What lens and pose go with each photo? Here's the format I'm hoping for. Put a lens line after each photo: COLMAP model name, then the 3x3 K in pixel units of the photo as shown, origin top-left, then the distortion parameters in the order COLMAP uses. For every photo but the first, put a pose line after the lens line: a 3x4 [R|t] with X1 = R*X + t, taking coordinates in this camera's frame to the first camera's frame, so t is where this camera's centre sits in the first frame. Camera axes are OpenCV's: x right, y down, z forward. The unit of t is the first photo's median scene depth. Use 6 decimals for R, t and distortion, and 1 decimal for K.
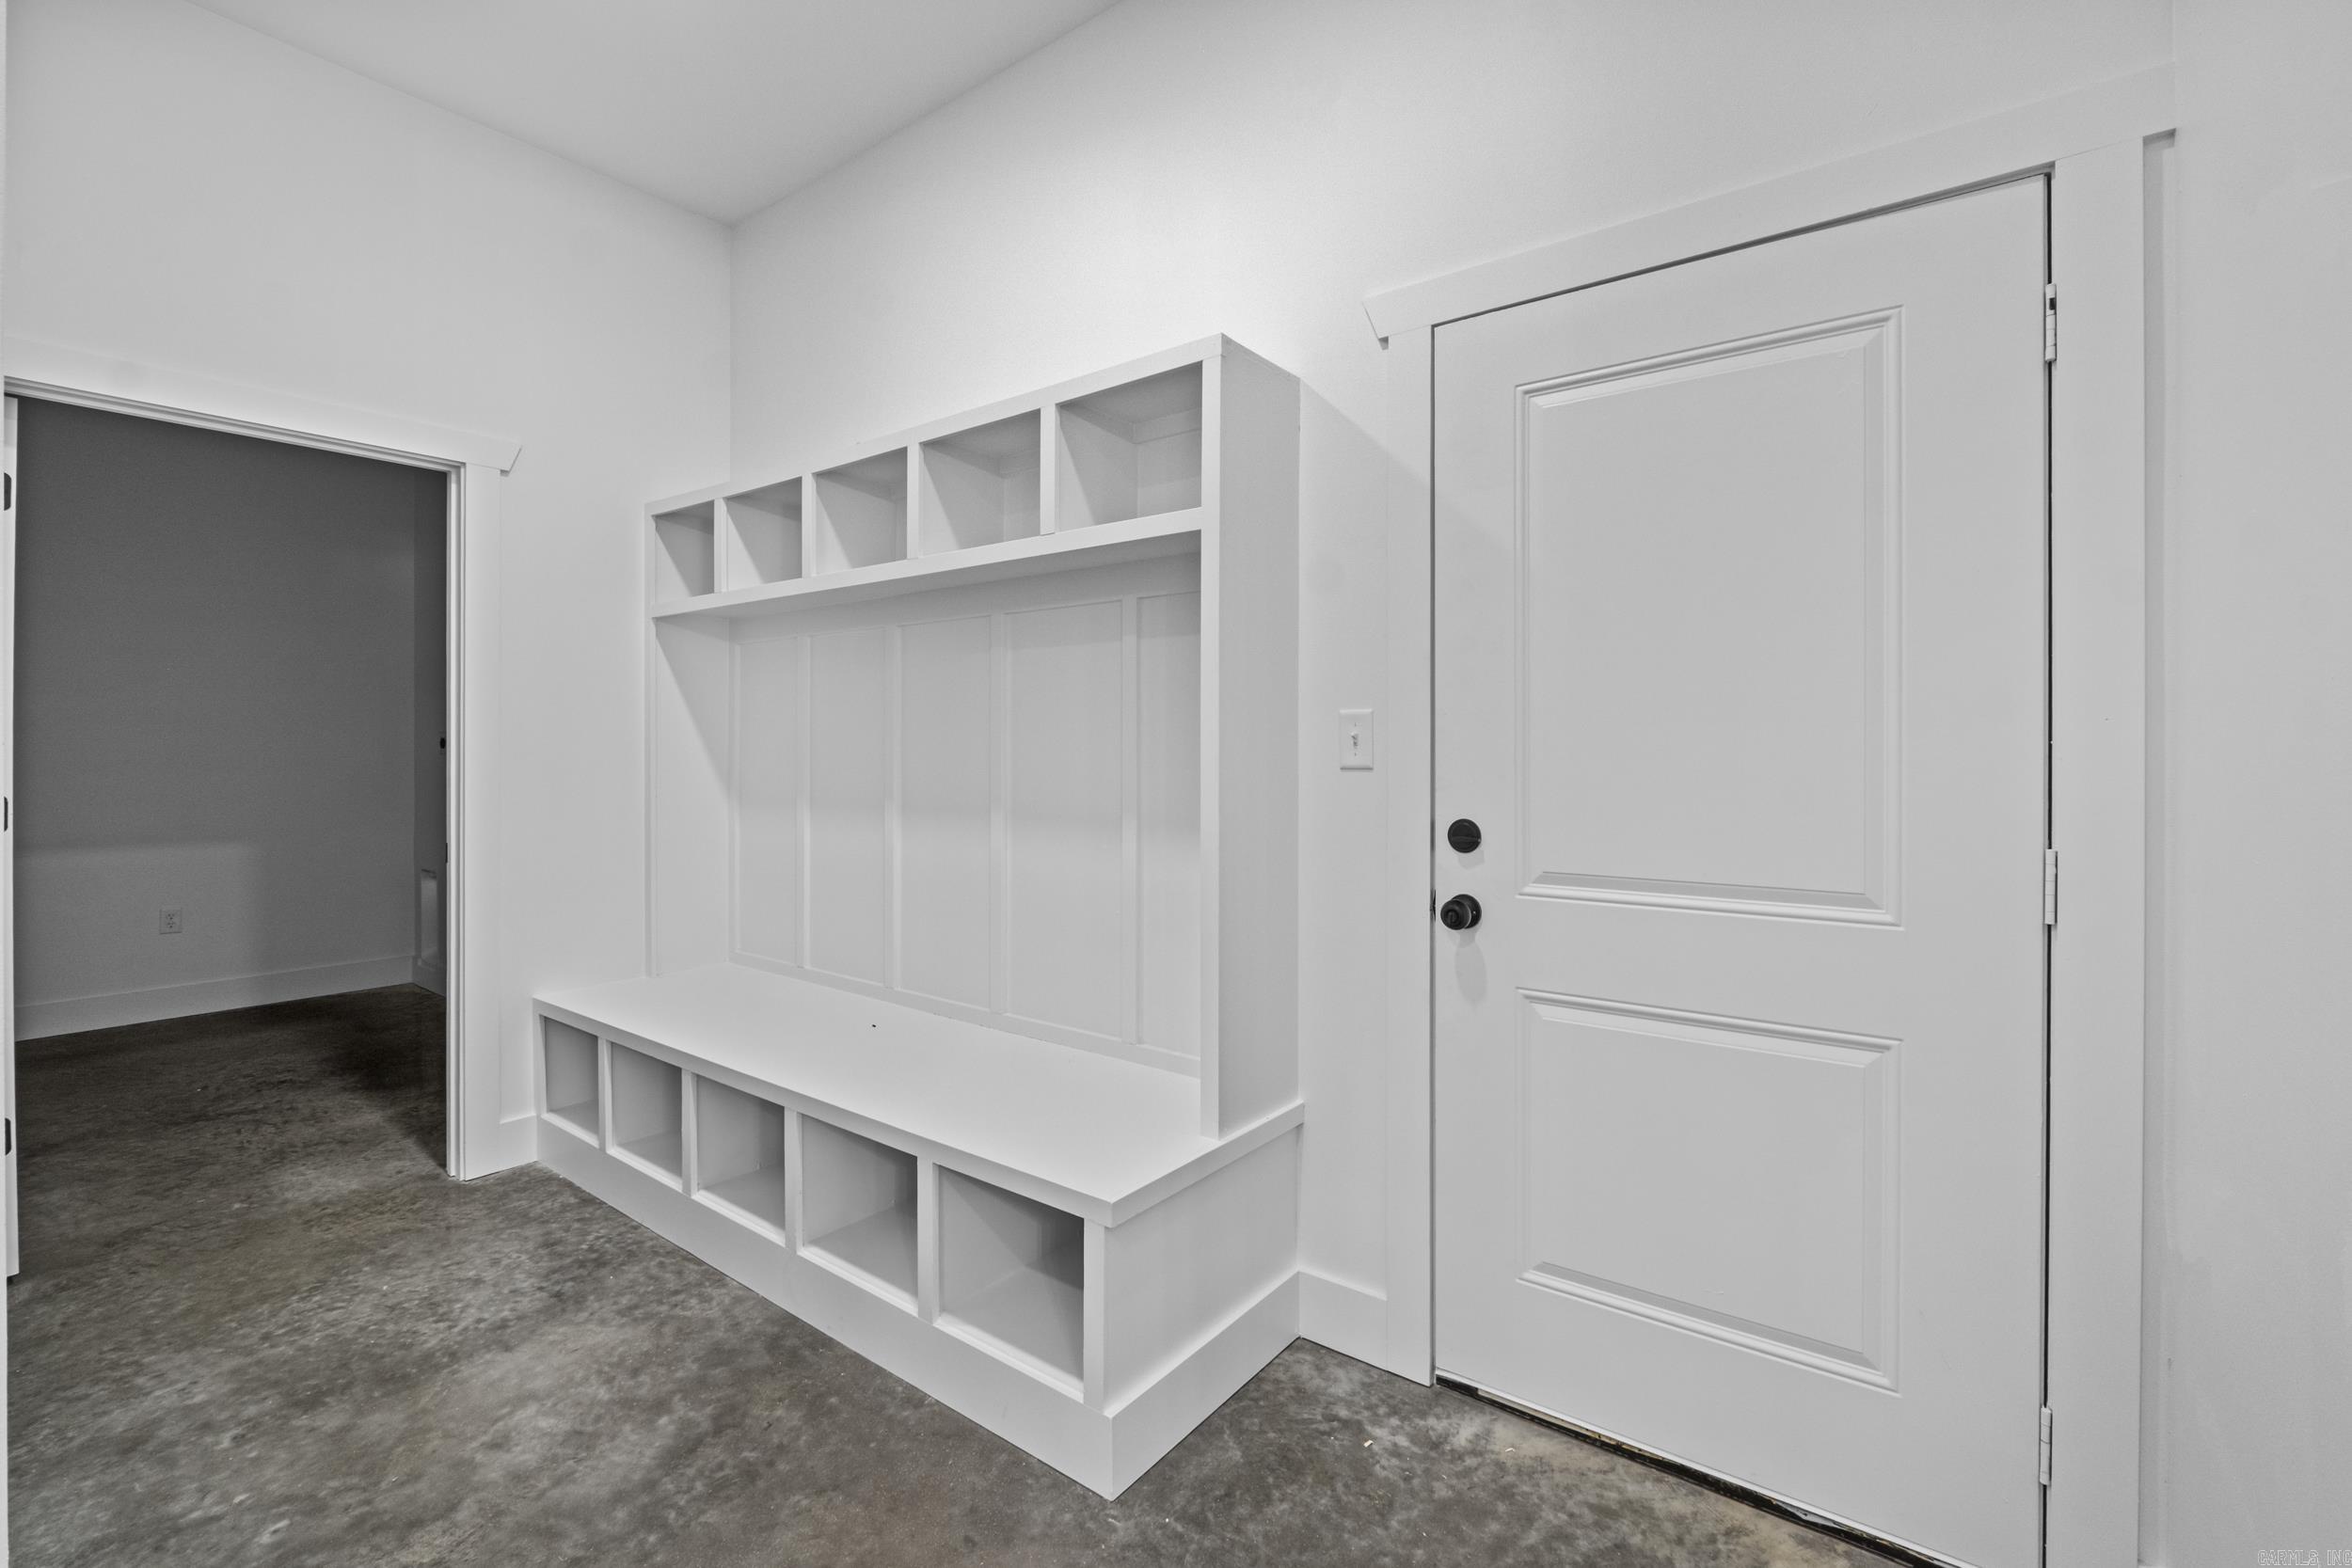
lens RADIAL K [[1022.8, 0, 1174.0], [0, 1022.8, 783.8], [0, 0, 1]] dist [-0.003230, -0.000344]
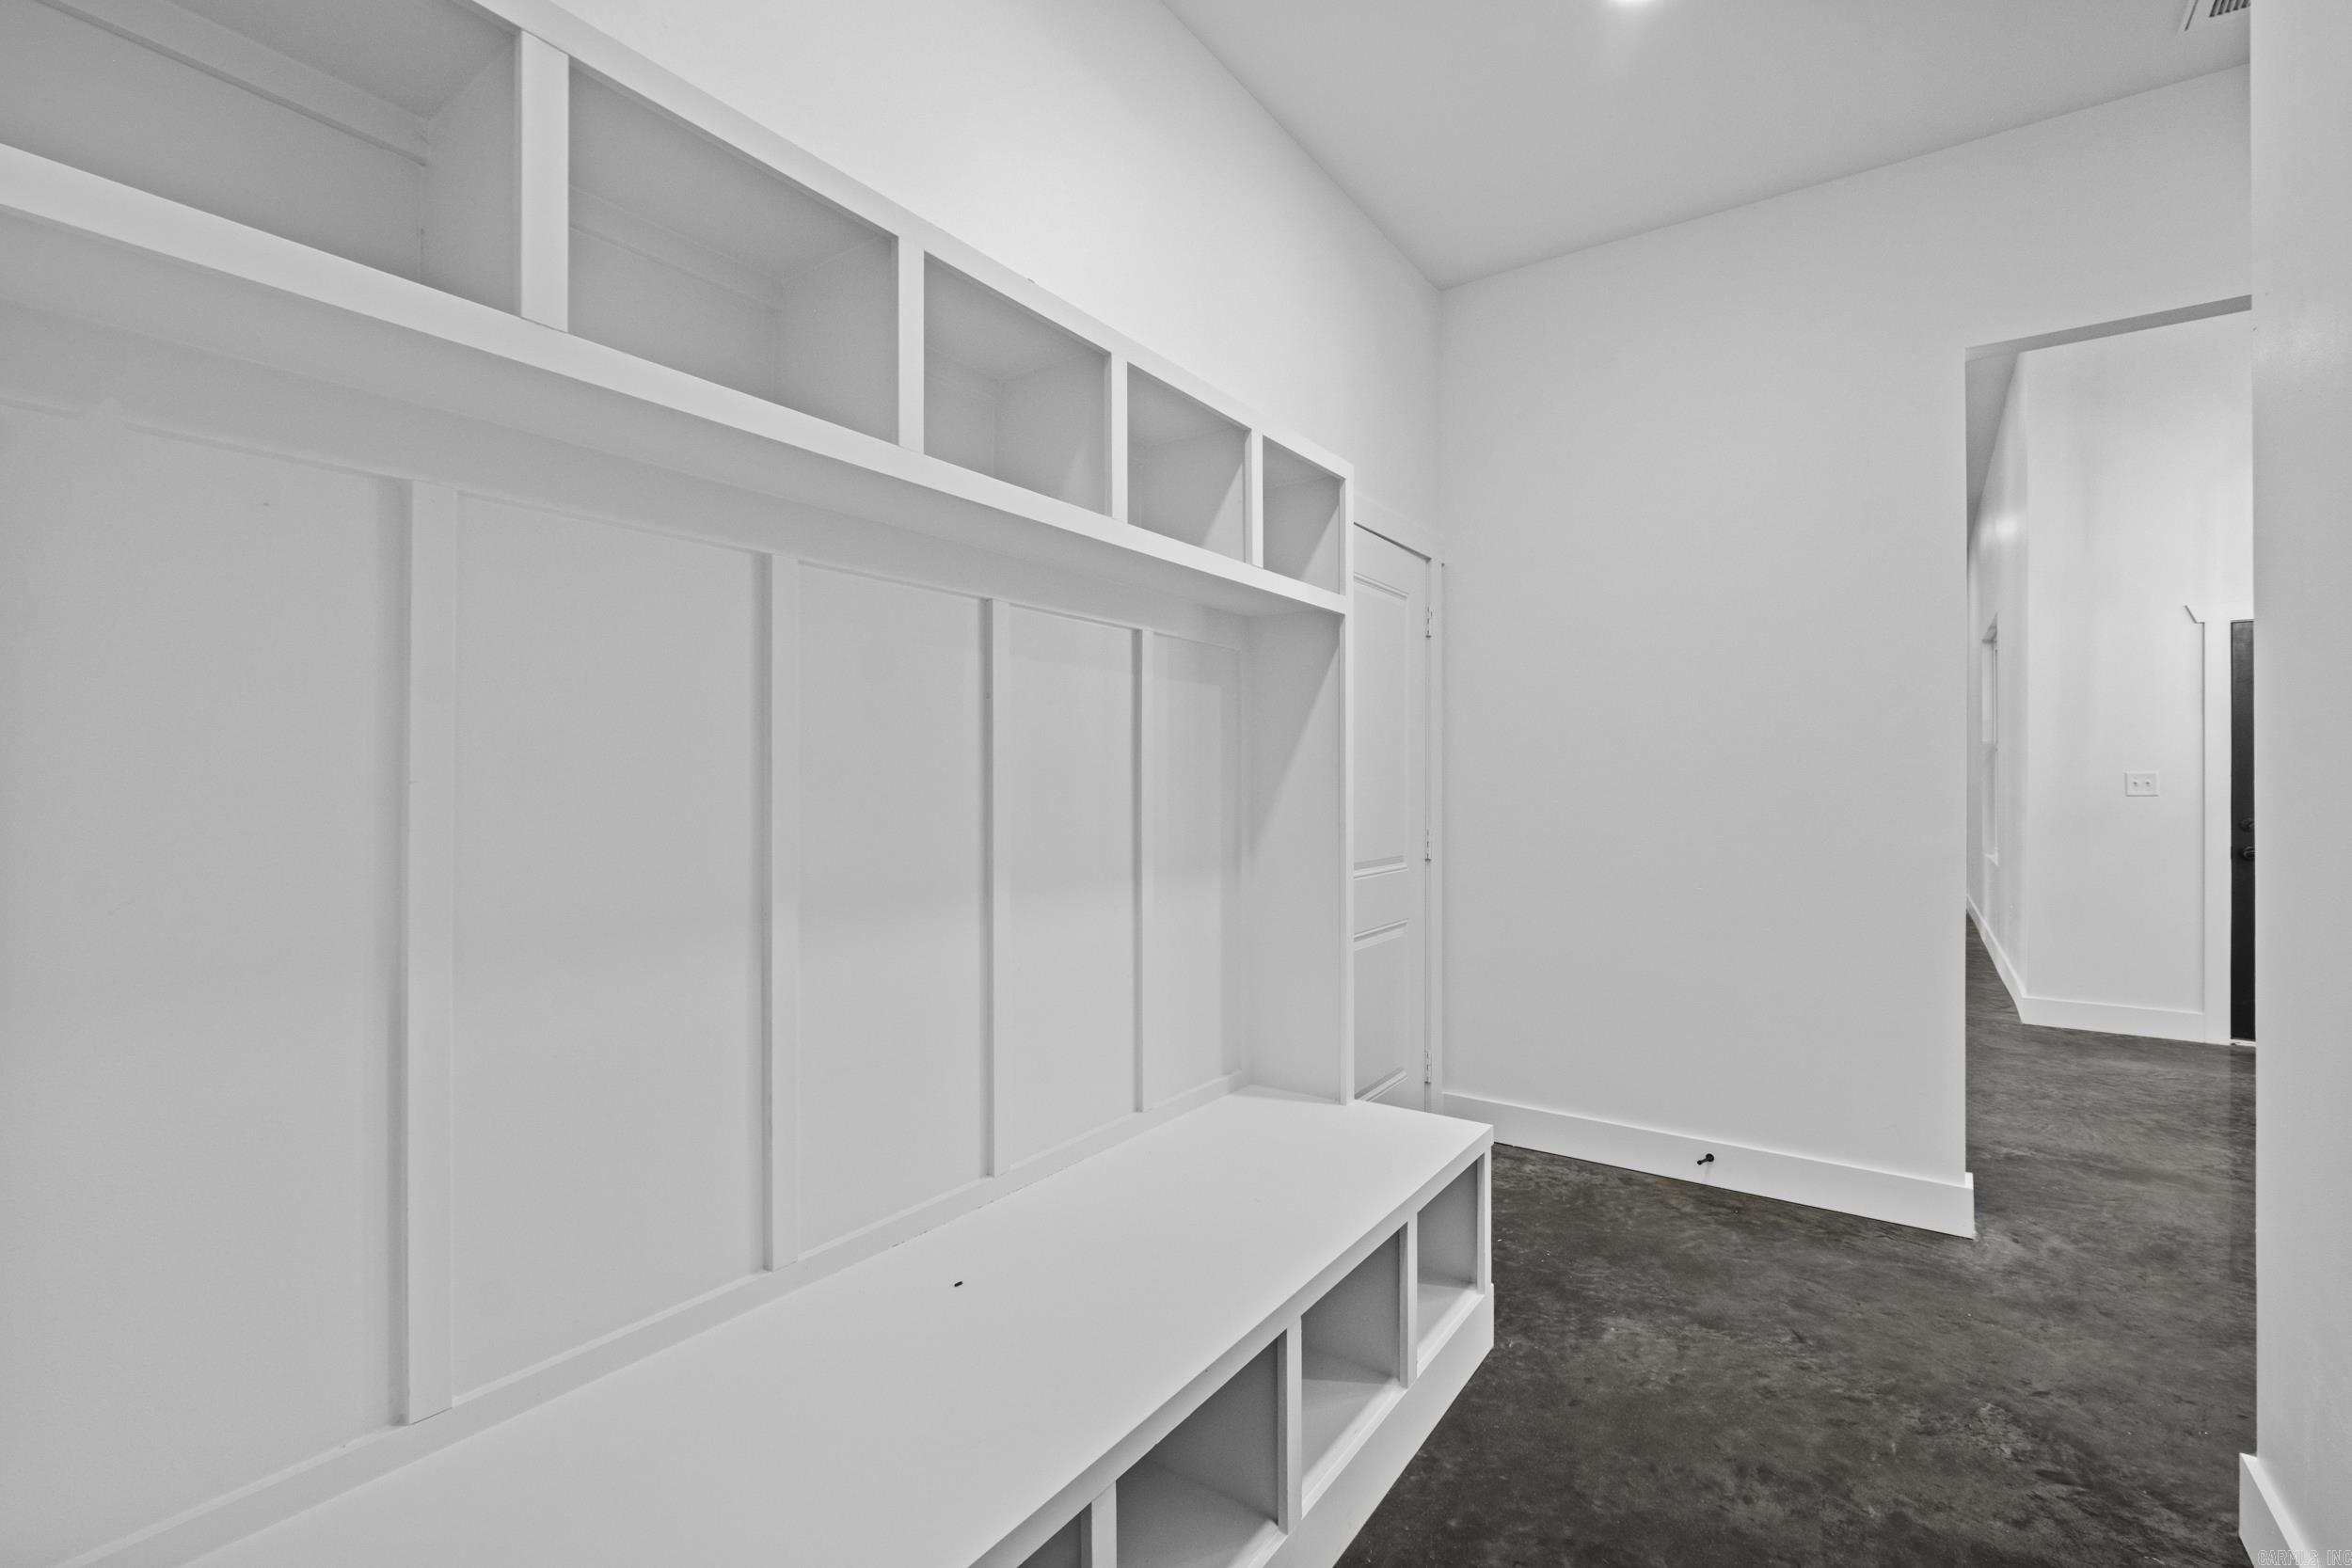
lens RADIAL K [[1022.8, 0, 1175.4], [0, 1022.8, 790.9], [0, 0, 1]] dist [-0.003230, -0.000344]
pose [[-0.054377, 0.003167, 0.998515, -1.343354], [0.000347, 0.999995, -0.003152, -0.032567], [-0.998520, 0.000175, -0.054378, 1.435074]]
